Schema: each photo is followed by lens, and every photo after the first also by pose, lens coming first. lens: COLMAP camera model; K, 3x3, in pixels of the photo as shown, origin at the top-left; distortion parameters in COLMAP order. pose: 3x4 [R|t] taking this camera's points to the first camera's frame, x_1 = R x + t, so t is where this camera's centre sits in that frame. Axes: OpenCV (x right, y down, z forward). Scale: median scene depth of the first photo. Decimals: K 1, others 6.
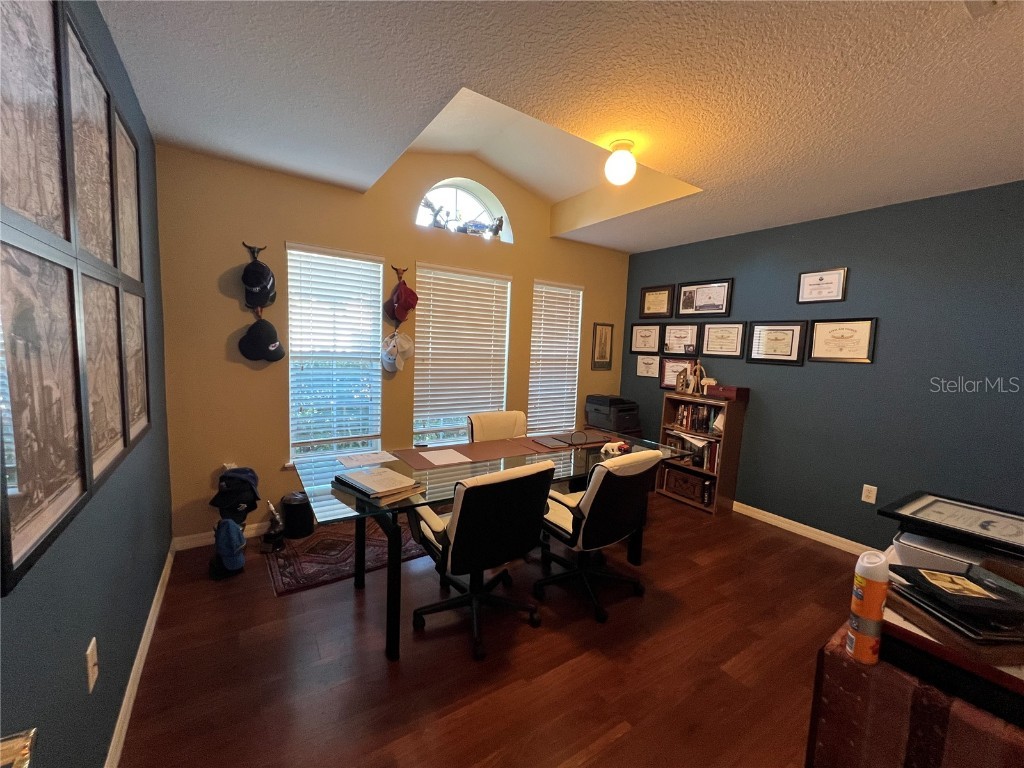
lens RADIAL K [[411.2, 0, 514.4], [0, 411.2, 385.0], [0, 0, 1]] dist [-0.000071, -0.000122]
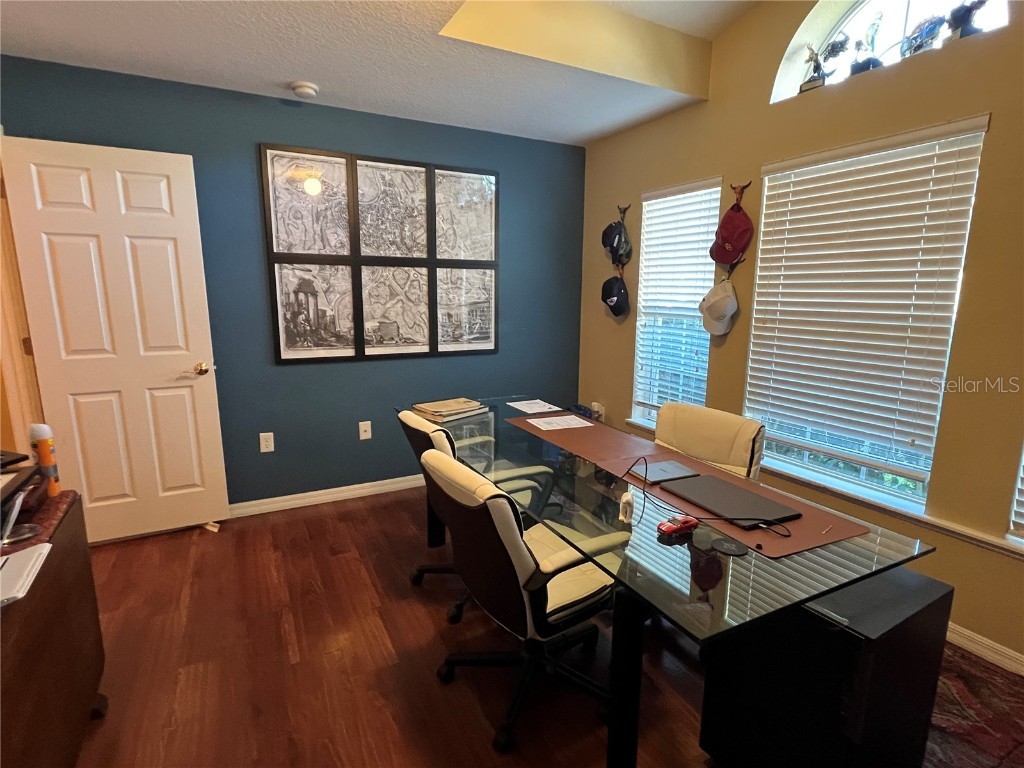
lens RADIAL K [[509.4, 0, 512.0], [0, 509.4, 384.0], [0, 0, 1]] dist [0.000485, 0.001076]
pose [[-0.095910, 0.142297, -0.985166, 0.752060], [-0.105430, 0.982709, 0.152207, -0.053891], [0.989791, 0.118465, -0.079249, 0.854583]]
